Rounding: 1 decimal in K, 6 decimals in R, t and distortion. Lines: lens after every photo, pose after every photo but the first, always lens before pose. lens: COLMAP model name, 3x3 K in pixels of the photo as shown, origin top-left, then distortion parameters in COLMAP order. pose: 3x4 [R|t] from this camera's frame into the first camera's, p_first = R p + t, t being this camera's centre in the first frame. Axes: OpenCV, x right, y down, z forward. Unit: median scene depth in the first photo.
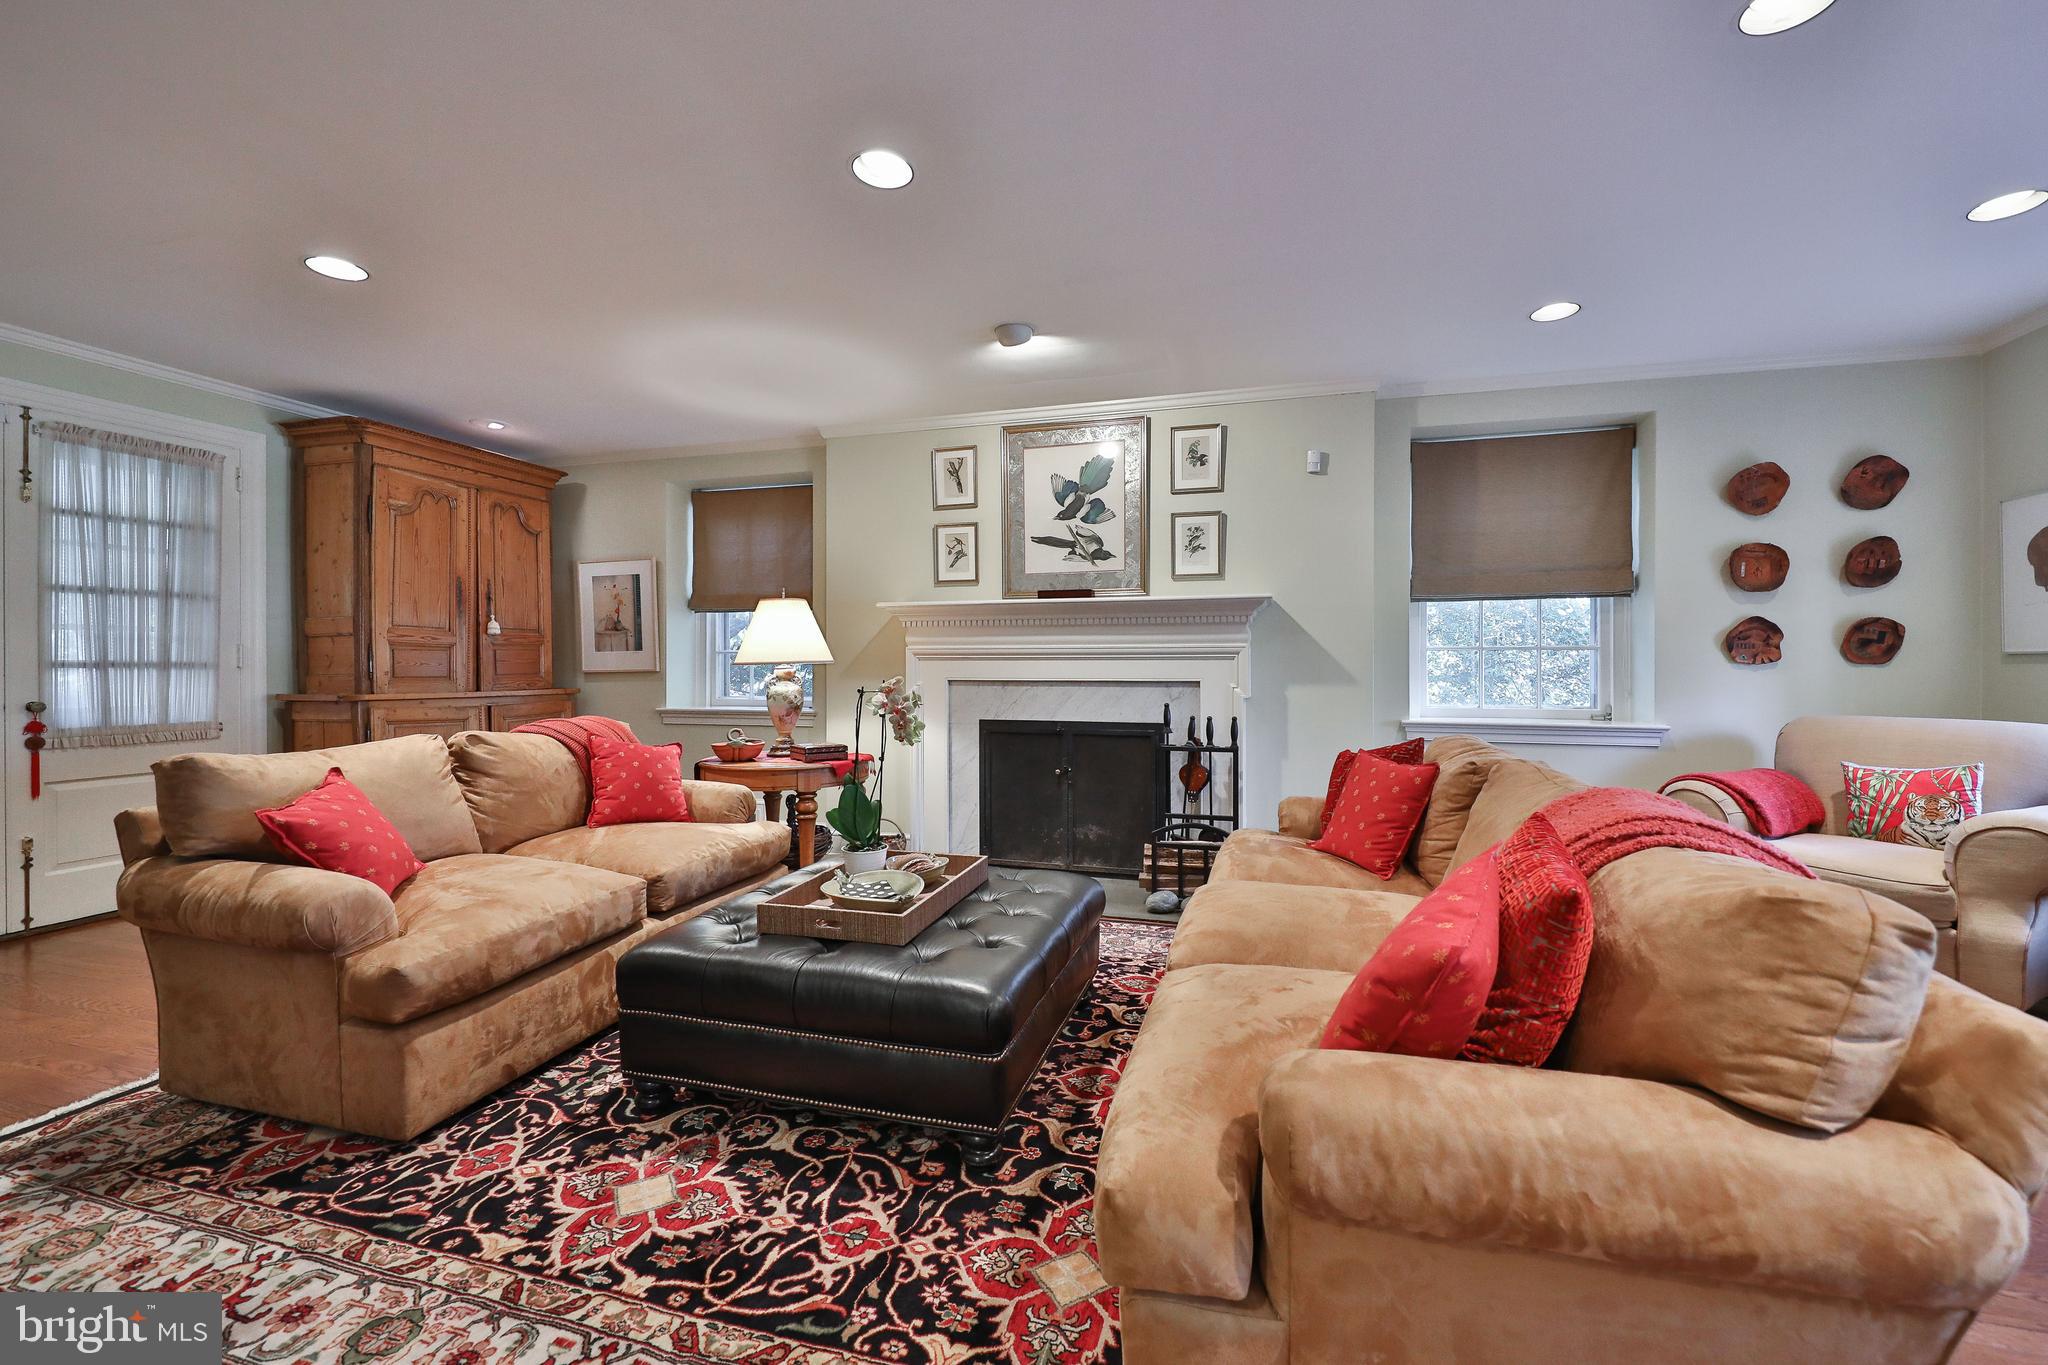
lens RADIAL K [[825.4, 0, 1047.8], [0, 825.4, 665.3], [0, 0, 1]] dist [0.021636, -0.008423]
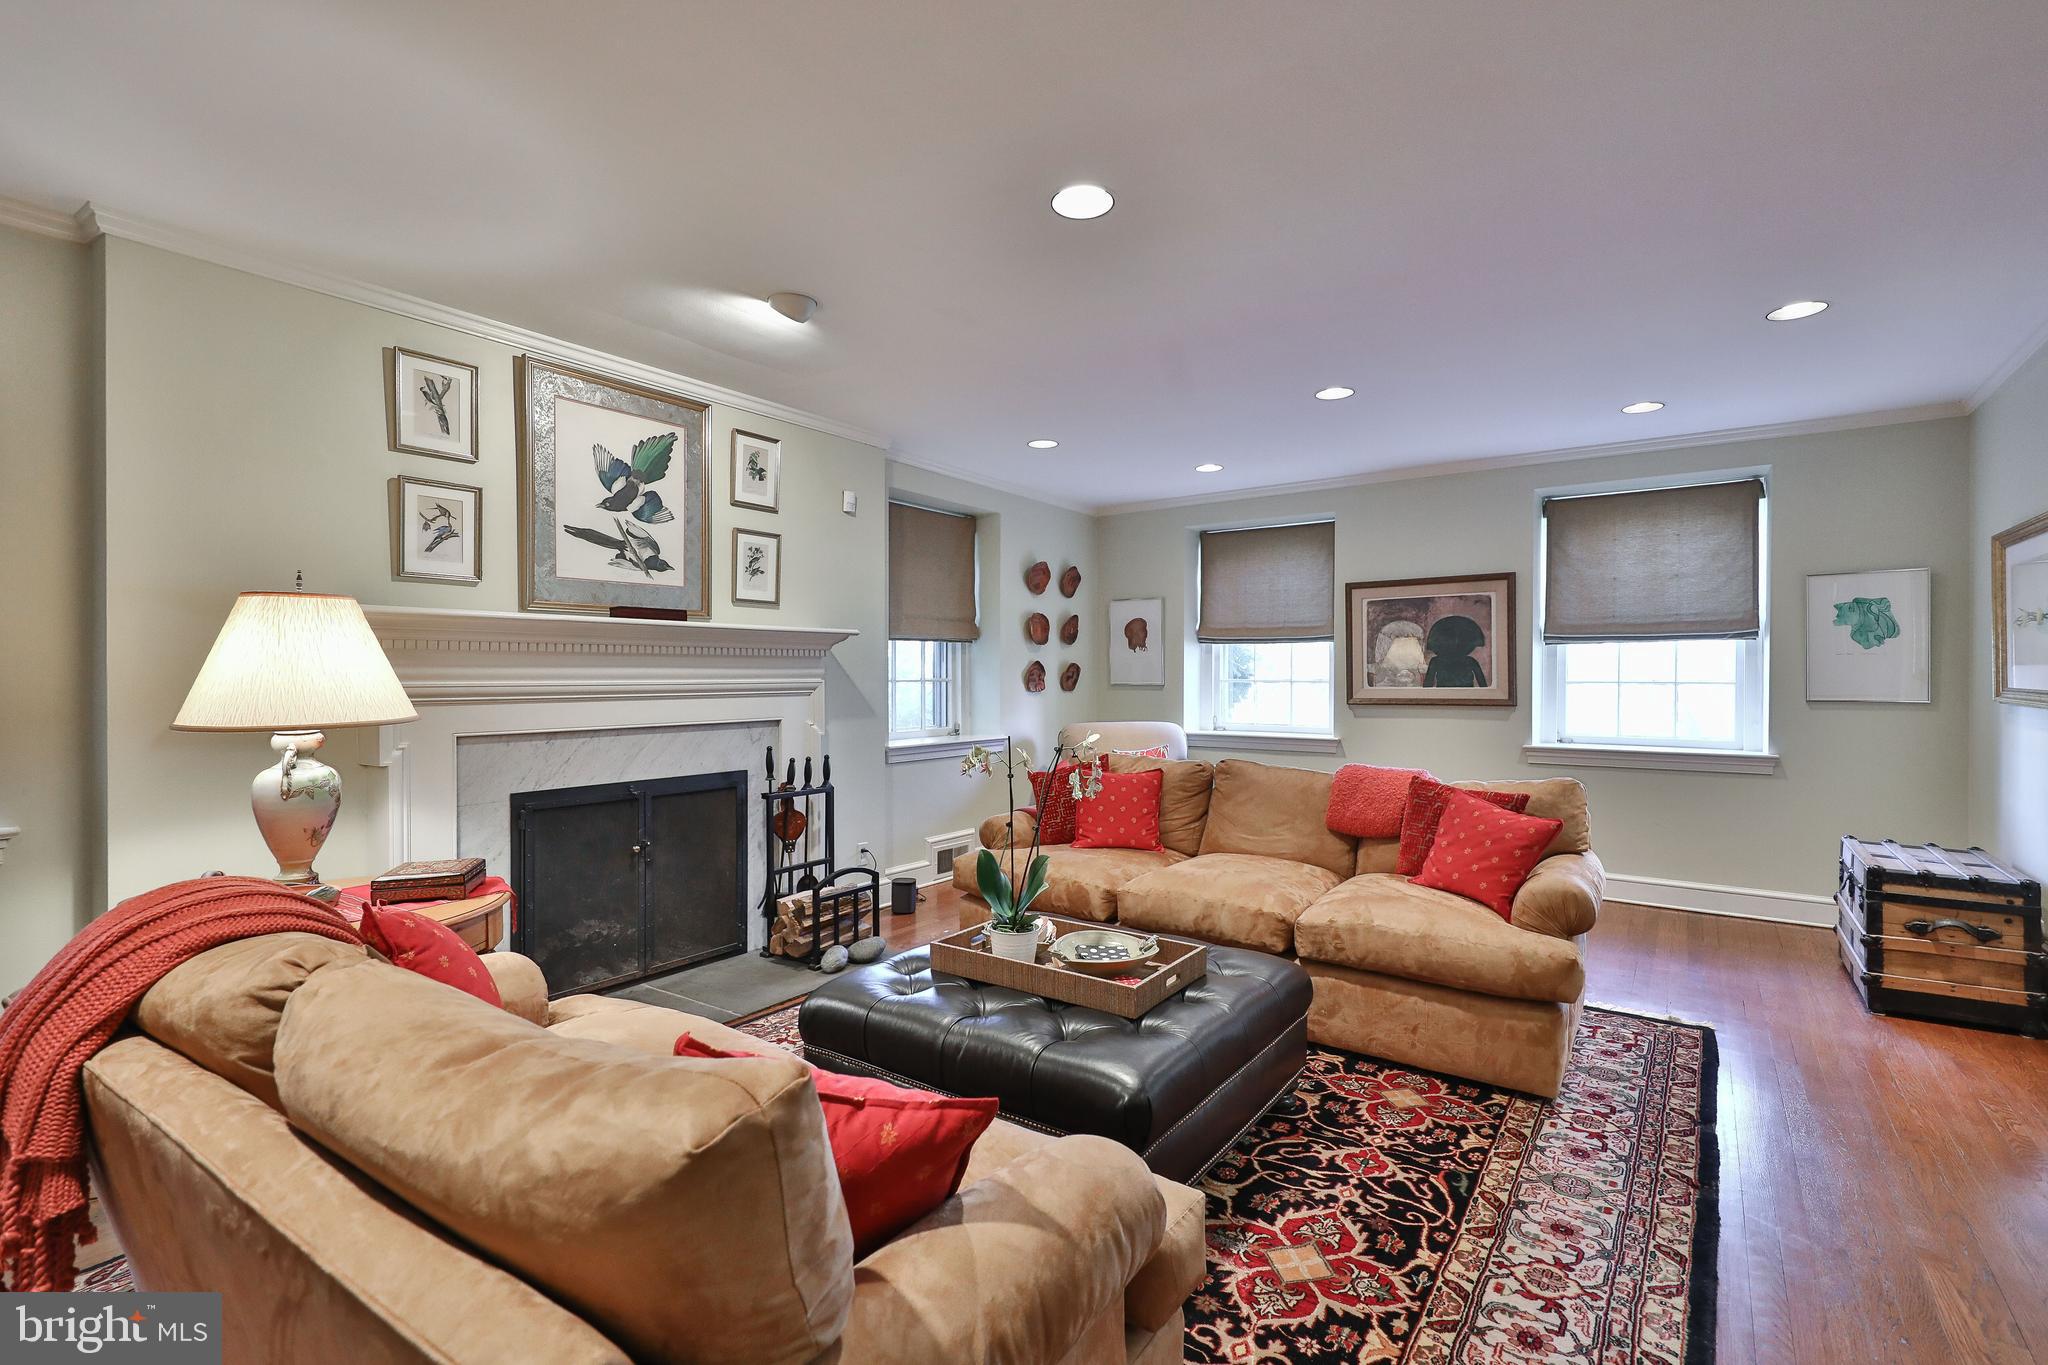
lens RADIAL K [[937.2, 0, 1024.0], [0, 937.2, 682.5], [0, 0, 1]] dist [0.013517, -0.000498]
pose [[0.334136, -0.009657, 0.942476, -0.847868], [0.002745, 0.999953, 0.009273, -0.037018], [-0.942521, -0.000511, 0.334146, 0.479688]]
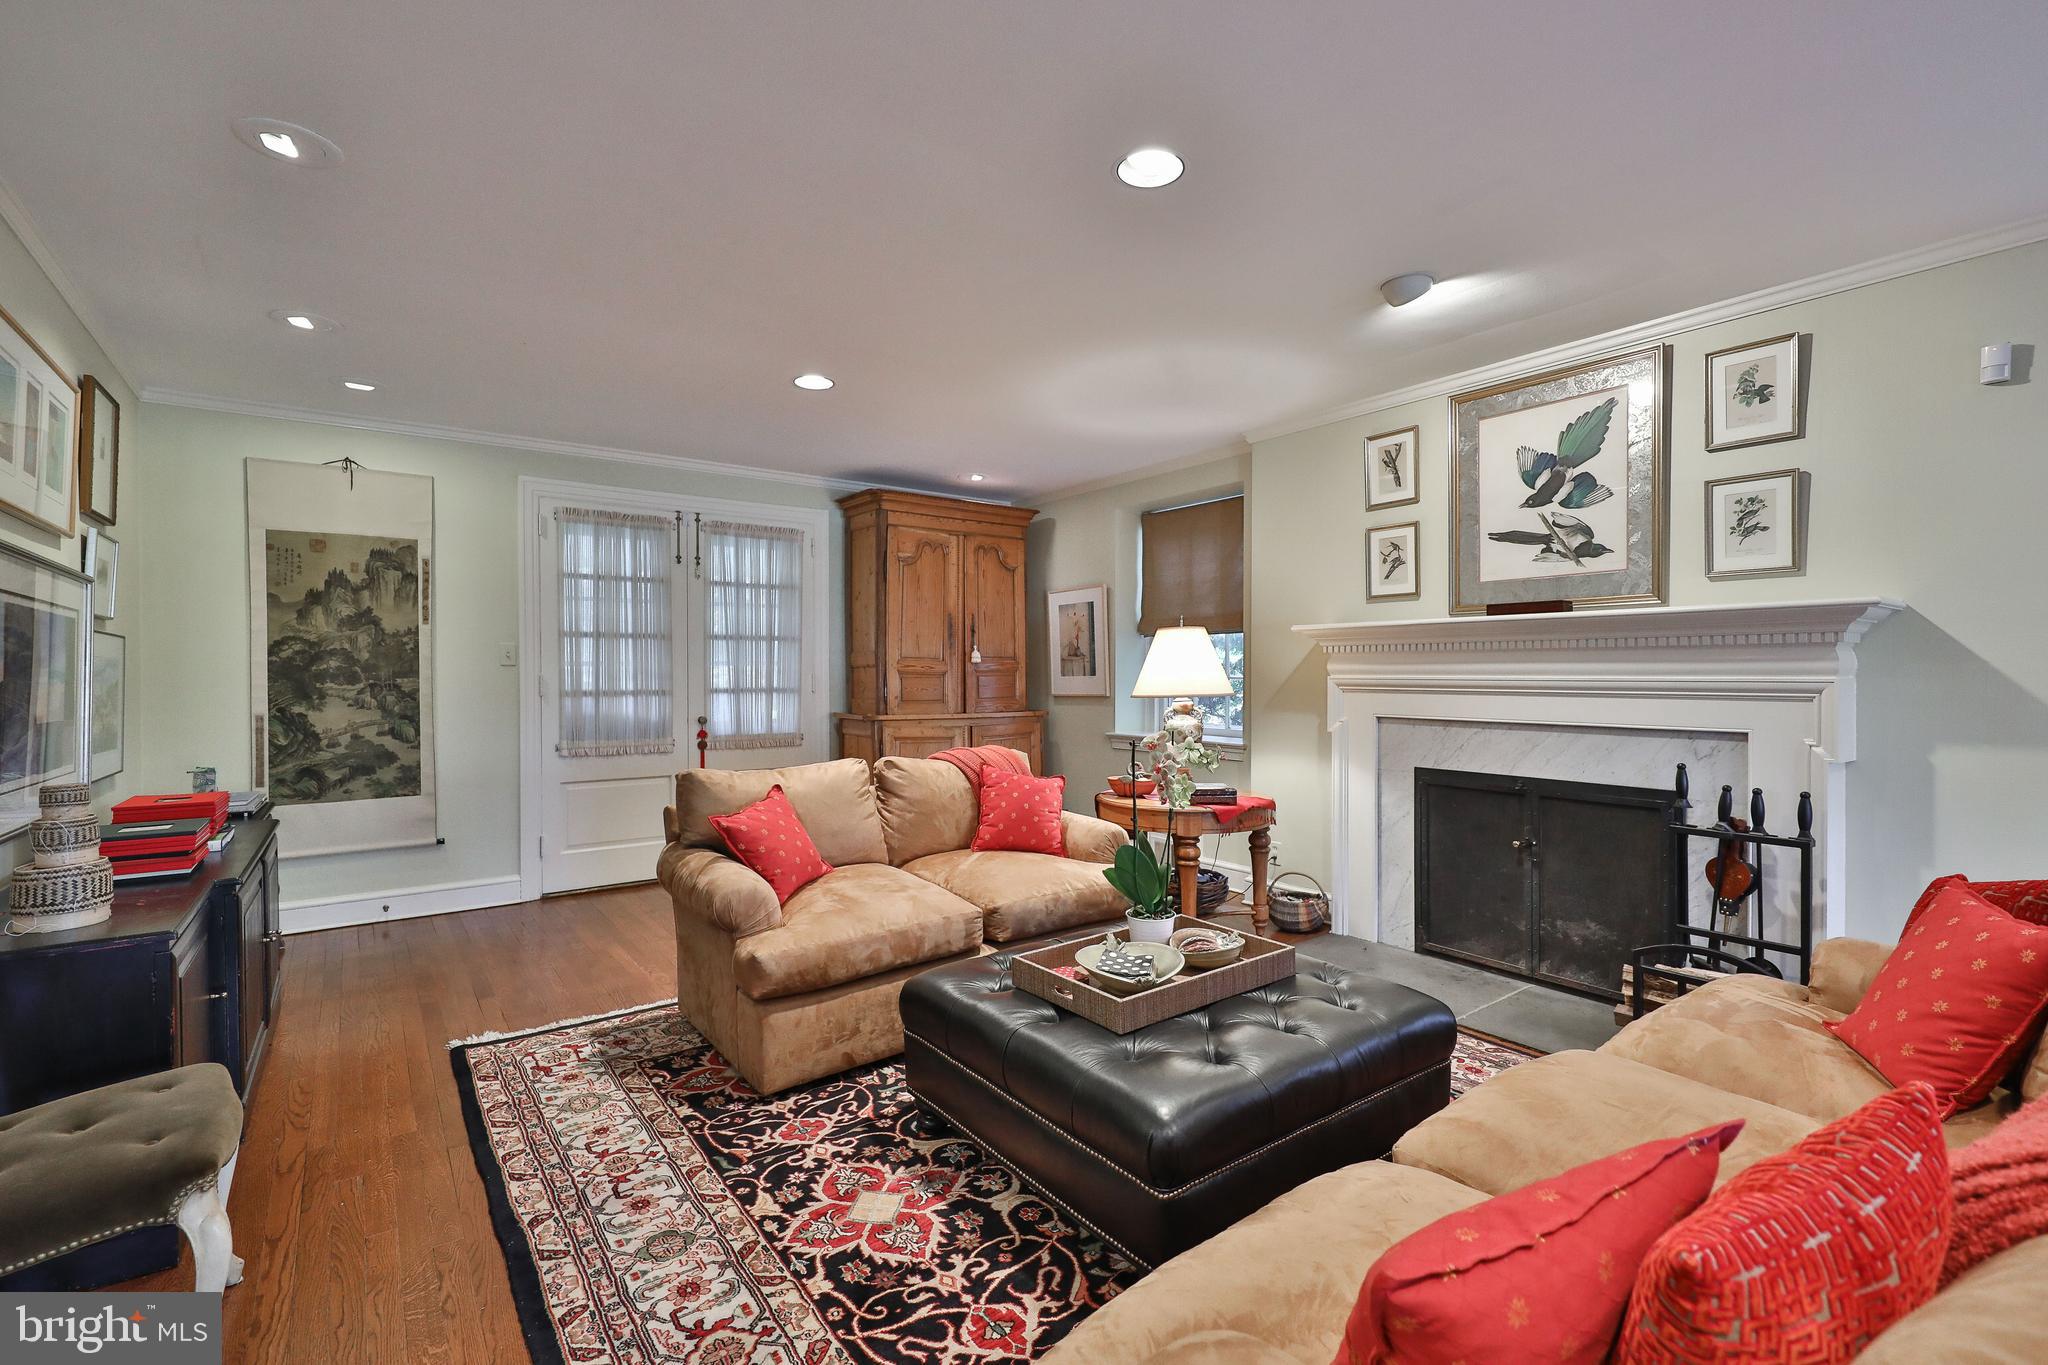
lens RADIAL K [[913.3, 0, 1038.3], [0, 913.3, 679.4], [0, 0, 1]] dist [0.015549, -0.000585]
pose [[0.798983, 0.005235, -0.601331, 0.208657], [-0.001421, 0.999976, 0.006817, -0.032883], [0.601352, -0.004592, 0.798971, 0.087791]]
